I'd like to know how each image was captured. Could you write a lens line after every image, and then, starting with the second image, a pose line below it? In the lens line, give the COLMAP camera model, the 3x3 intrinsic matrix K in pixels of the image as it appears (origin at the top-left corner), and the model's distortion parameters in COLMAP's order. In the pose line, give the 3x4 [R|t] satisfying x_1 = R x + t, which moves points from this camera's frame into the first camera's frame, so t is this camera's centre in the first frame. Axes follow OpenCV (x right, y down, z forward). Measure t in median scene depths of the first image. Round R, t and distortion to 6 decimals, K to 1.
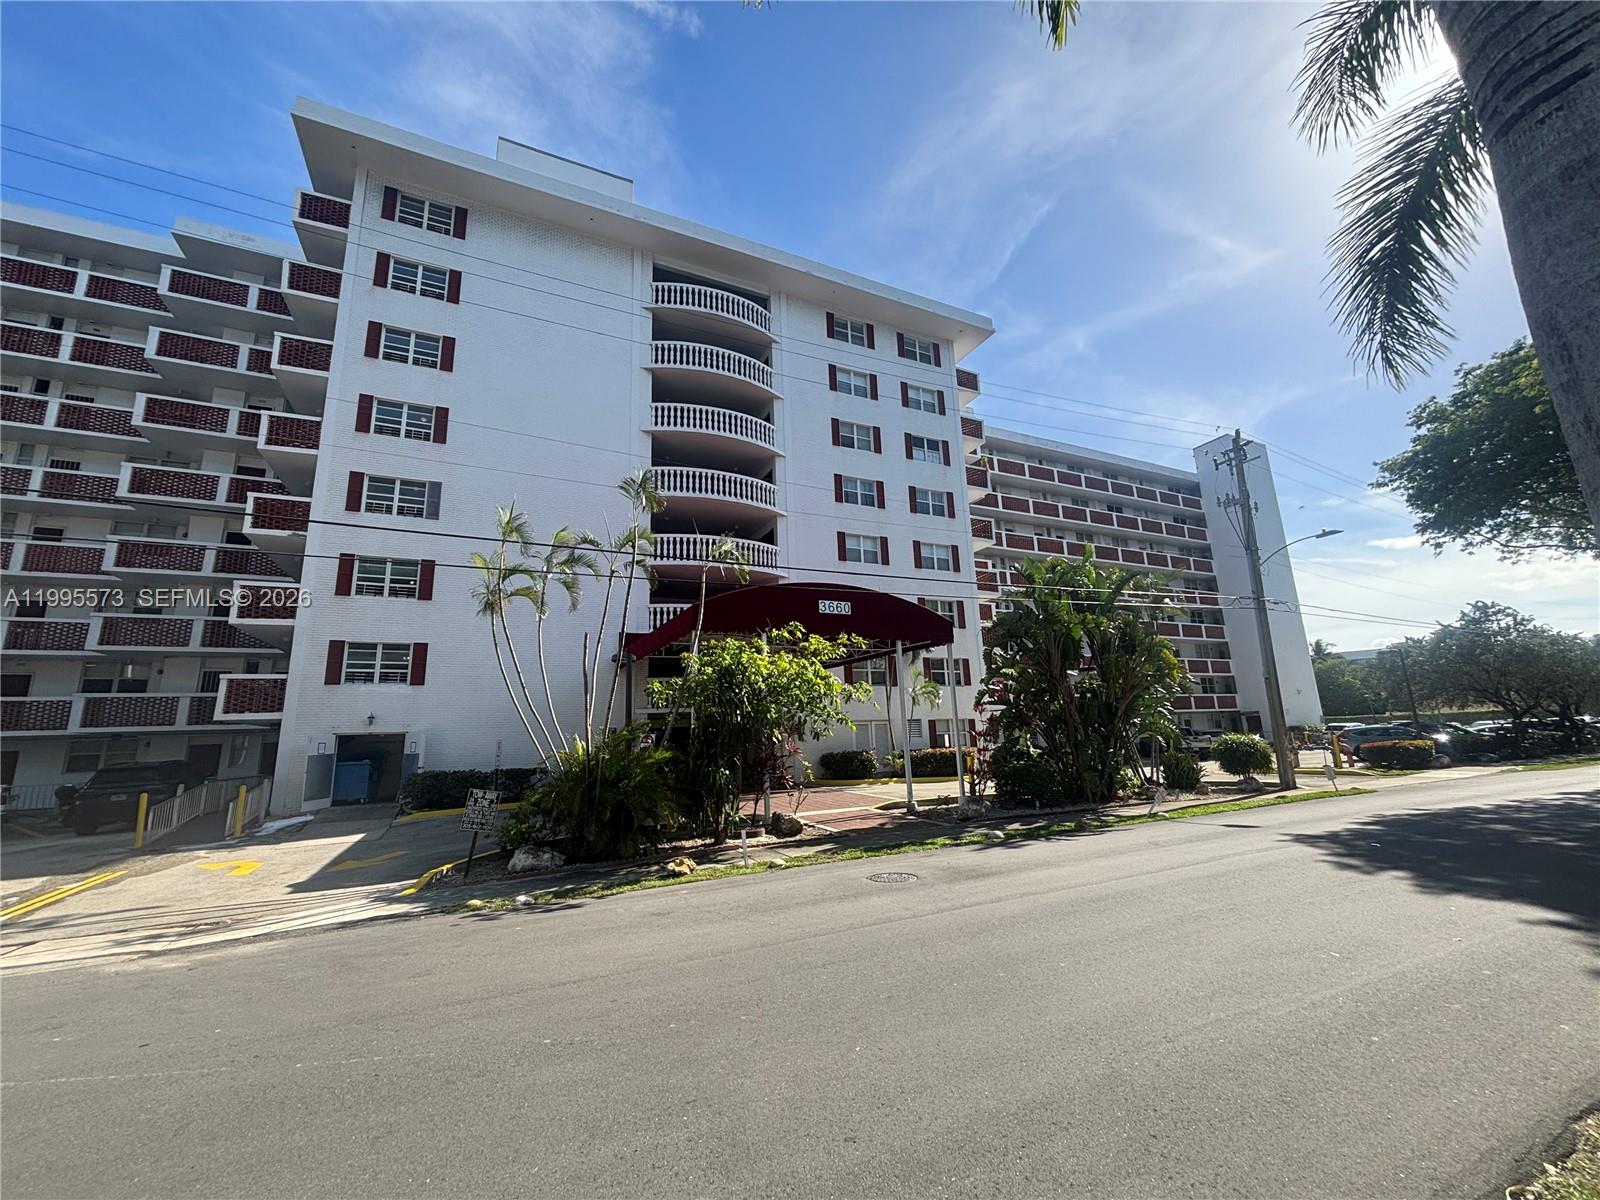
lens RADIAL K [[634.3, 0, 800.0], [0, 634.3, 600.0], [0, 0, 1]] dist [-0.000359, -0.000076]
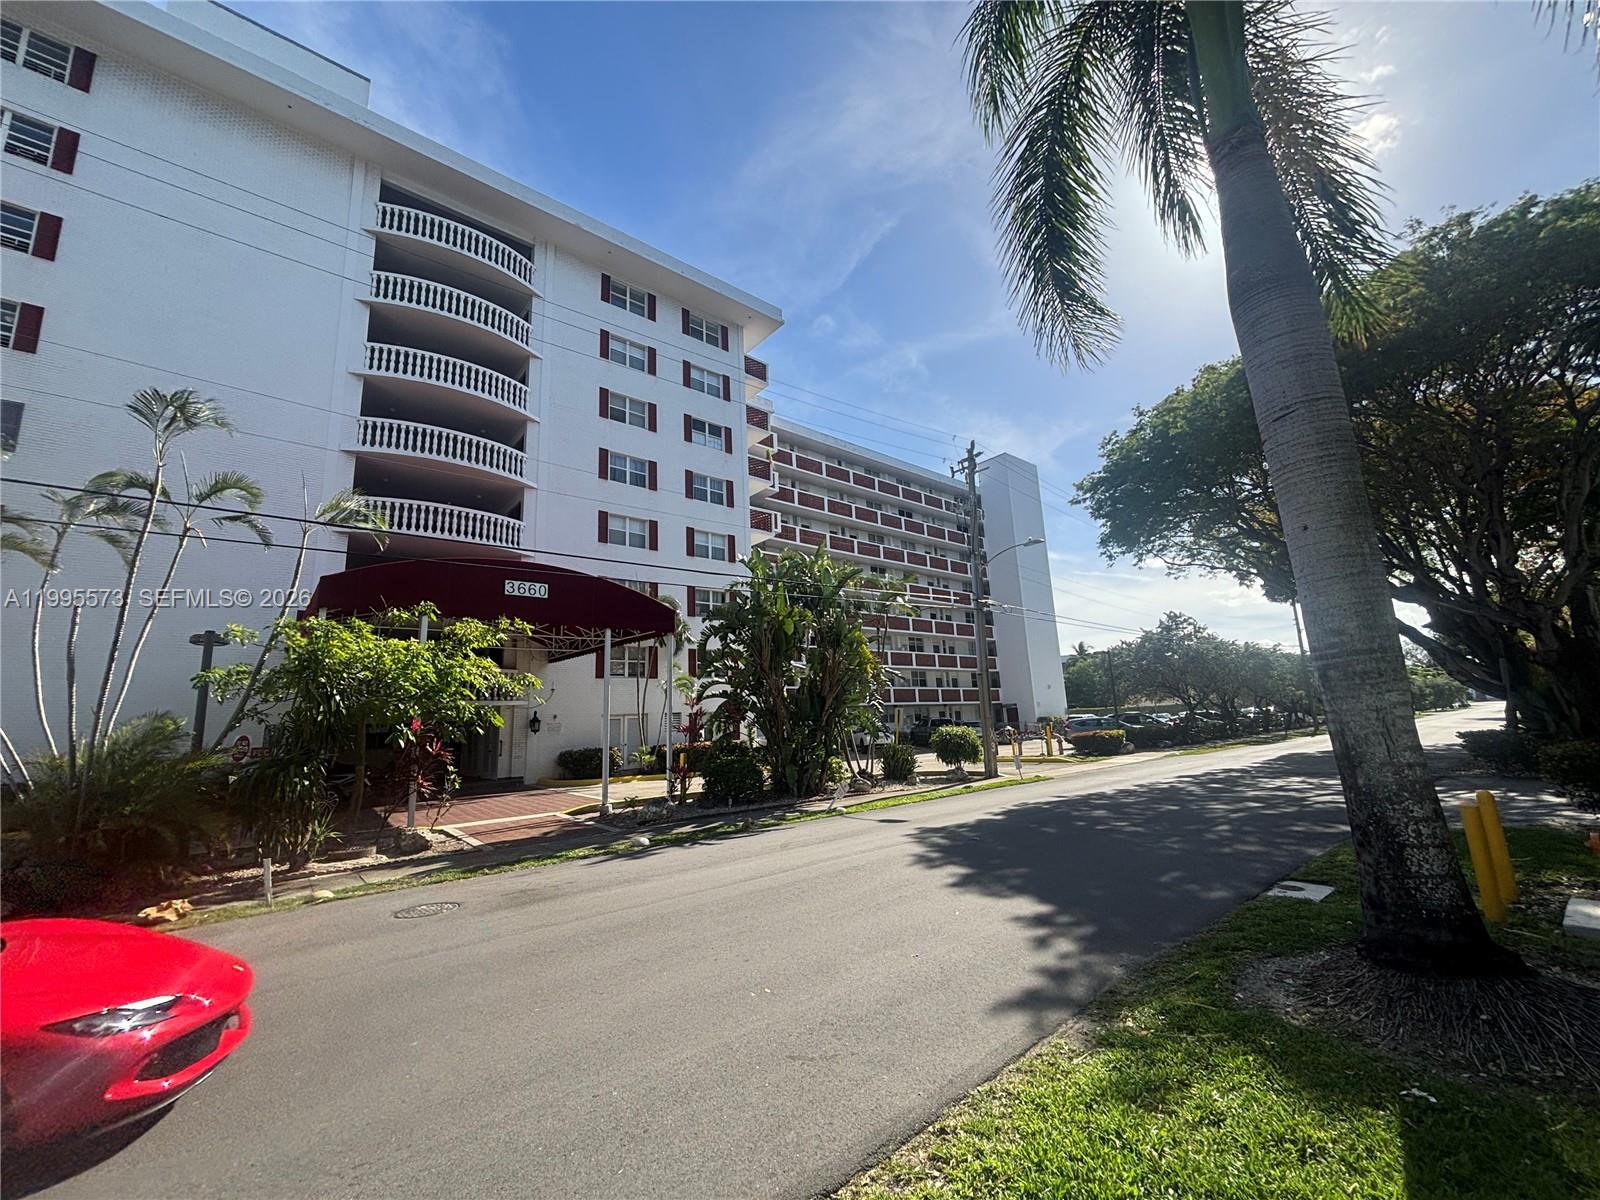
lens RADIAL K [[639.0, 0, 800.4], [0, 639.0, 597.4], [0, 0, 1]] dist [-0.000921, -0.000368]
pose [[0.966563, 0.041643, 0.253026, 0.122490], [-0.043935, 0.999029, 0.003412, 0.002061], [-0.252638, -0.014414, 0.967454, 0.023911]]
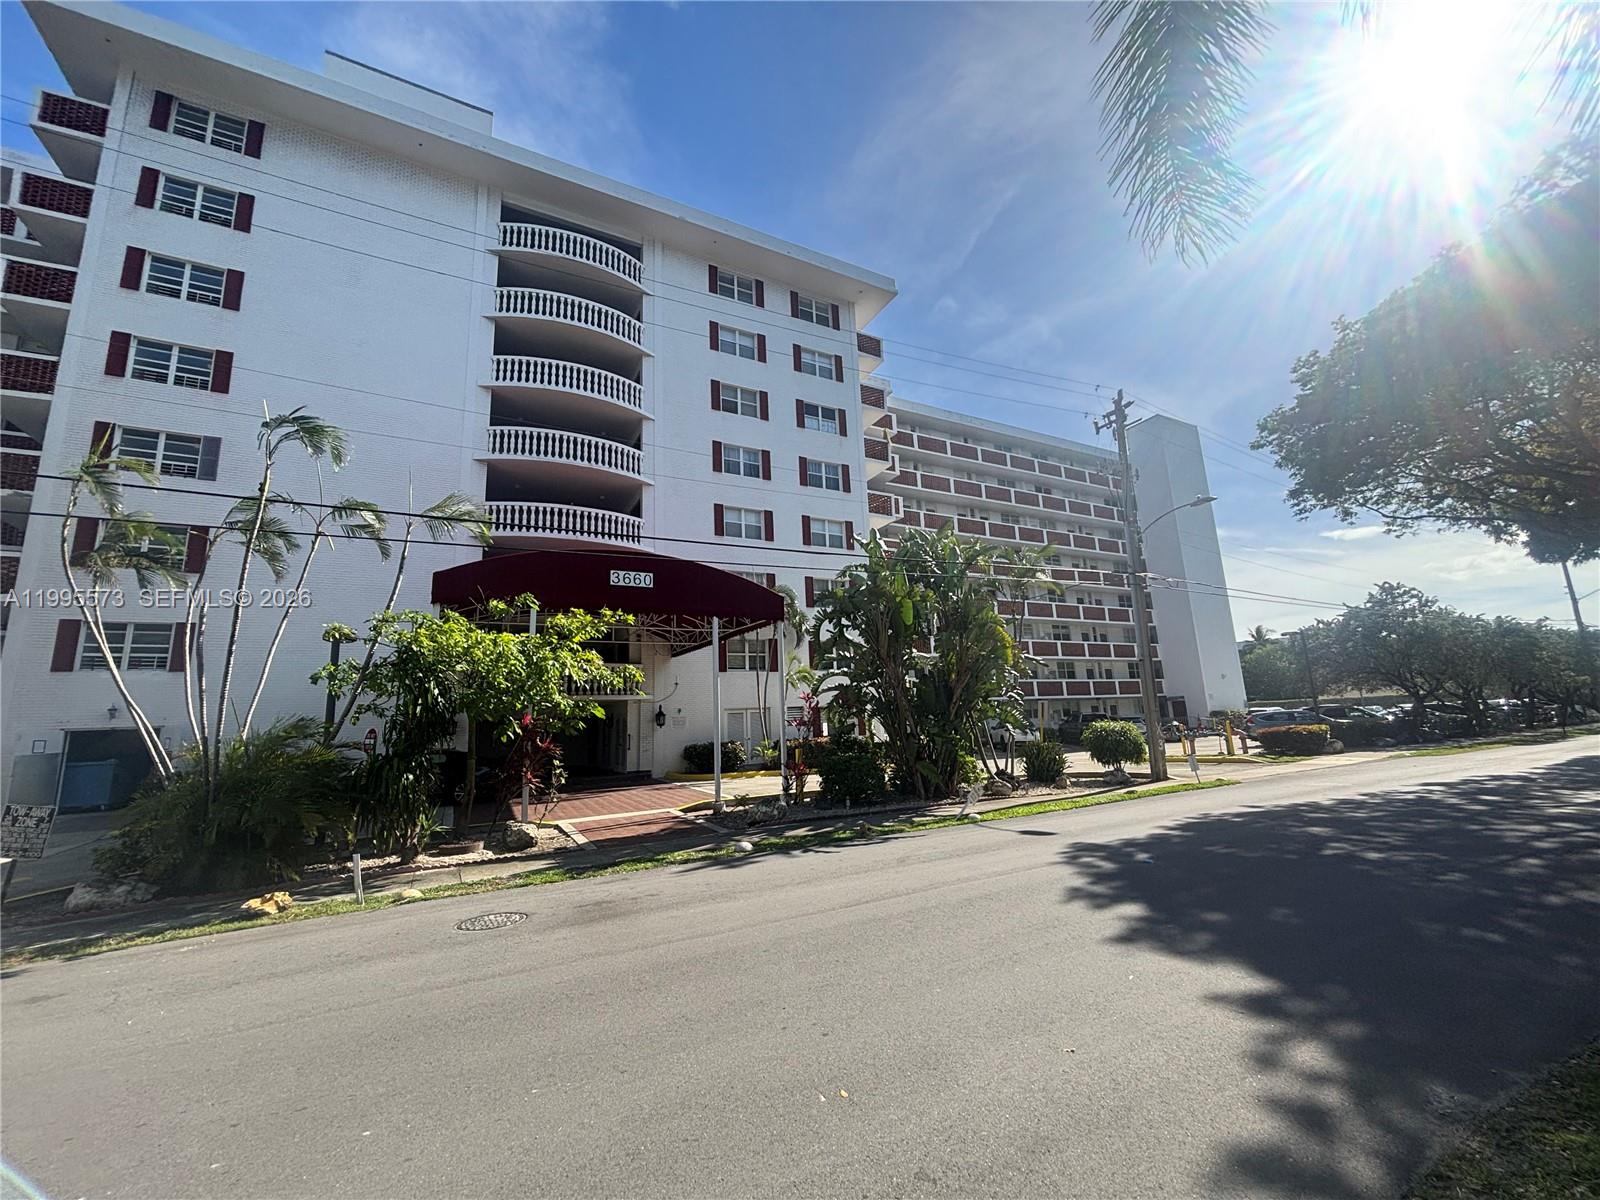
lens RADIAL K [[637.5, 0, 797.3], [0, 637.5, 600.6], [0, 0, 1]] dist [0.000657, -0.000432]
pose [[0.998871, 0.000450, 0.047505, 0.146694], [-0.001384, 0.999807, 0.019617, 0.014702], [-0.047487, -0.019660, 0.998678, 0.076142]]
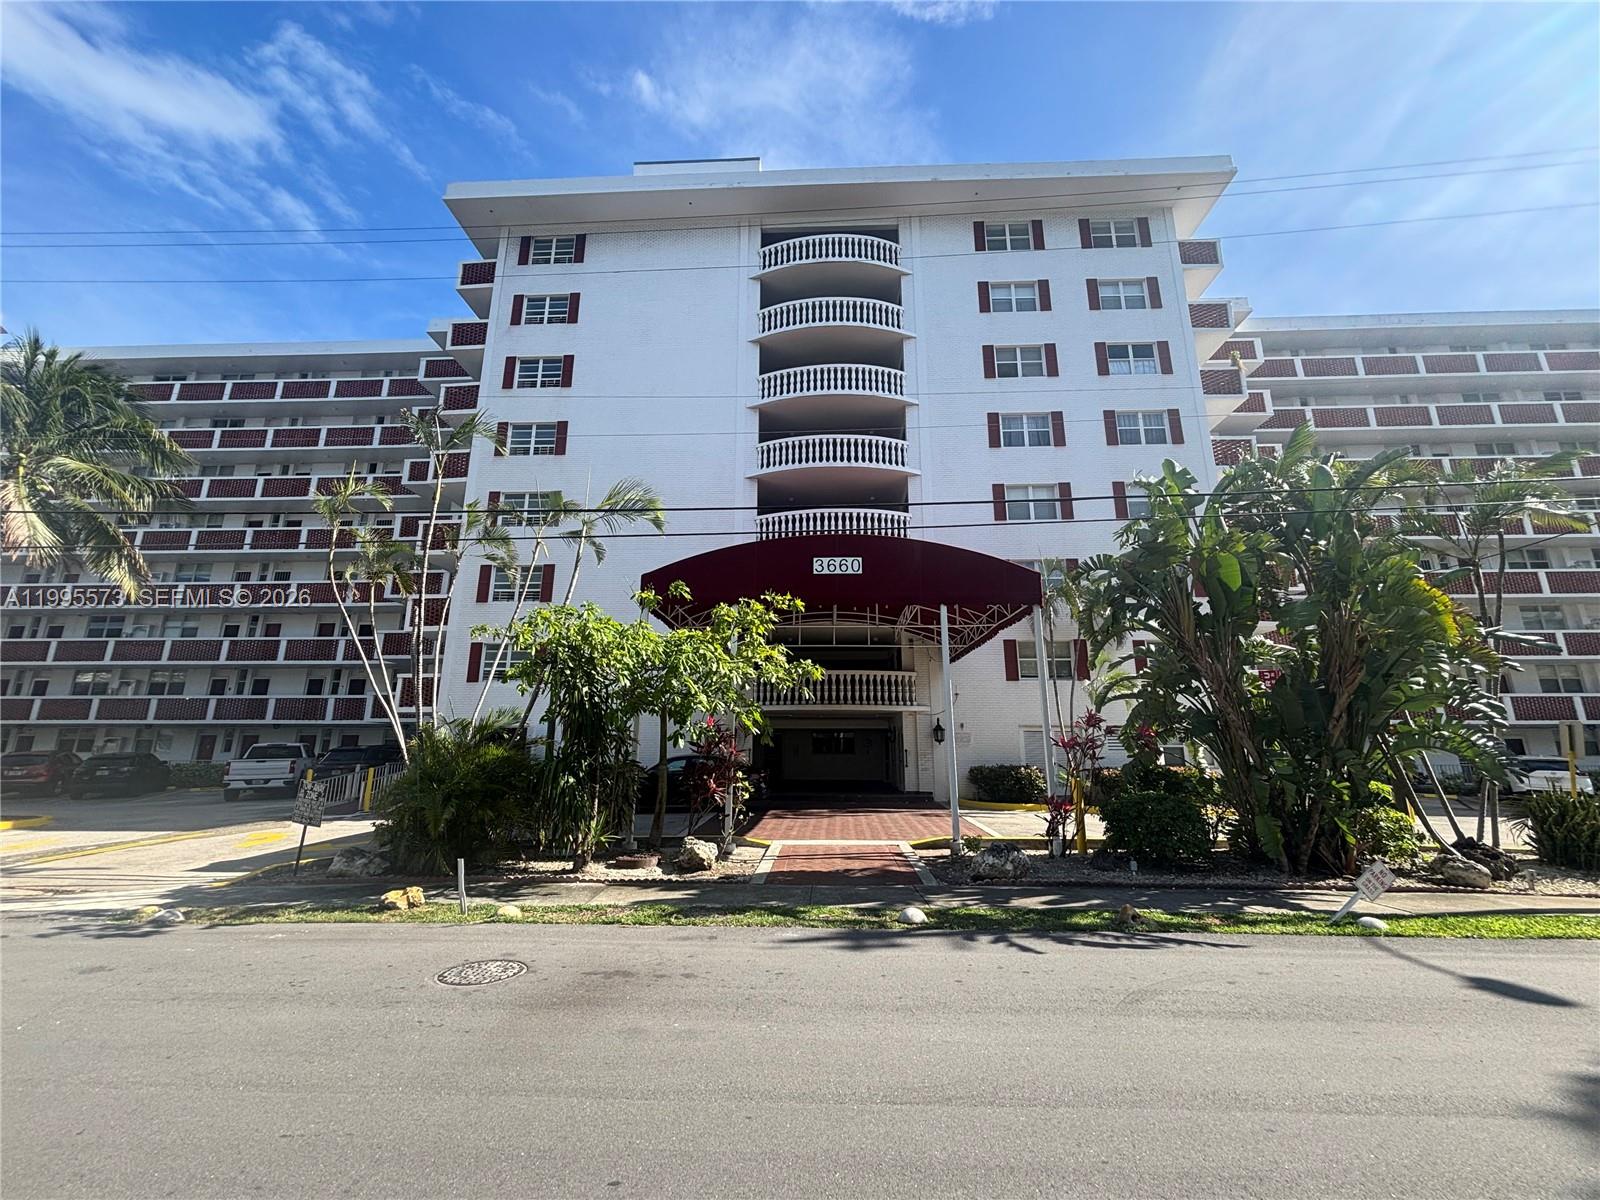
lens RADIAL K [[639.7, 0, 798.7], [0, 639.7, 597.5], [0, 0, 1]] dist [-0.001991, 0.001260]
pose [[0.883818, -0.074501, -0.461861, 0.218393], [0.068157, 0.997210, -0.030430, 0.042875], [0.462840, -0.004585, 0.886430, 0.195757]]
